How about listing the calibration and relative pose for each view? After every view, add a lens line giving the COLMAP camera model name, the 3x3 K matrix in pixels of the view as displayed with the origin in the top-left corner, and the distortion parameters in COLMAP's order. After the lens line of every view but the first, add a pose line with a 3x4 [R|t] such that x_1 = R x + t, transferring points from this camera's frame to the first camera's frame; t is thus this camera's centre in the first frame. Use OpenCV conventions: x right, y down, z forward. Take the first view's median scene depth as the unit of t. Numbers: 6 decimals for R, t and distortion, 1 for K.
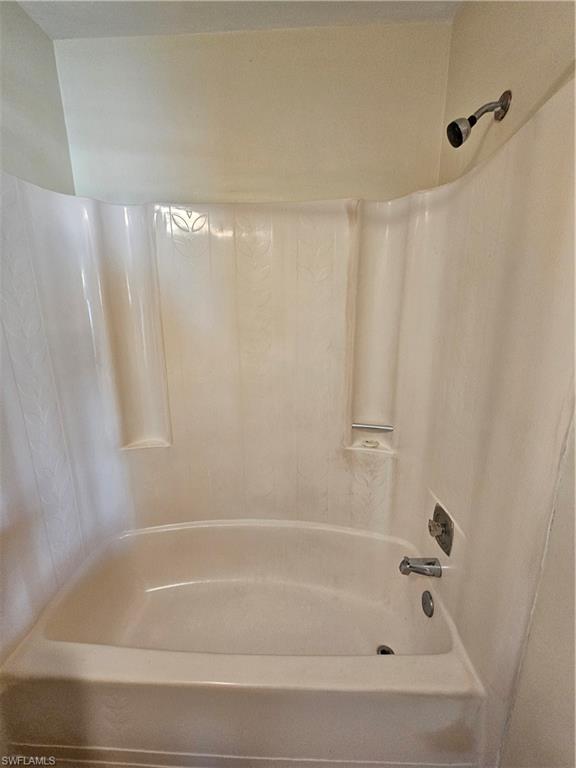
lens RADIAL K [[315.1, 0, 284.7], [0, 315.1, 381.0], [0, 0, 1]] dist [-0.001999, -0.000629]
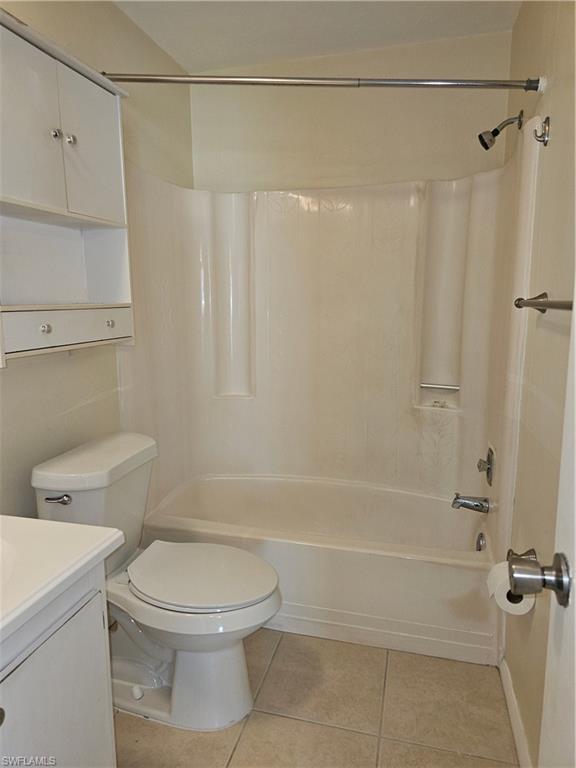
lens RADIAL K [[516.1, 0, 287.8], [0, 516.1, 380.6], [0, 0, 1]] dist [0.053574, -0.046562]
pose [[0.977664, 0.033371, -0.207506, 0.143210], [-0.046809, 0.997089, -0.060190, 0.260184], [0.204894, 0.068559, 0.976380, -0.824095]]
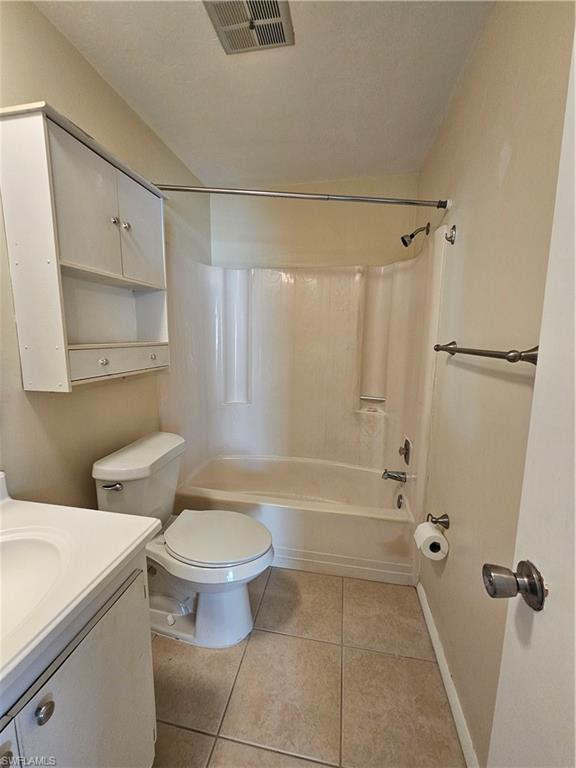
lens RADIAL K [[315.1, 0, 288.4], [0, 315.1, 382.3], [0, 0, 1]] dist [0.000567, -0.000069]
pose [[0.990343, 0.037533, -0.133459, 0.062557], [-0.048204, 0.995815, -0.077648, 0.215307], [0.129987, 0.083331, 0.988008, -0.690690]]
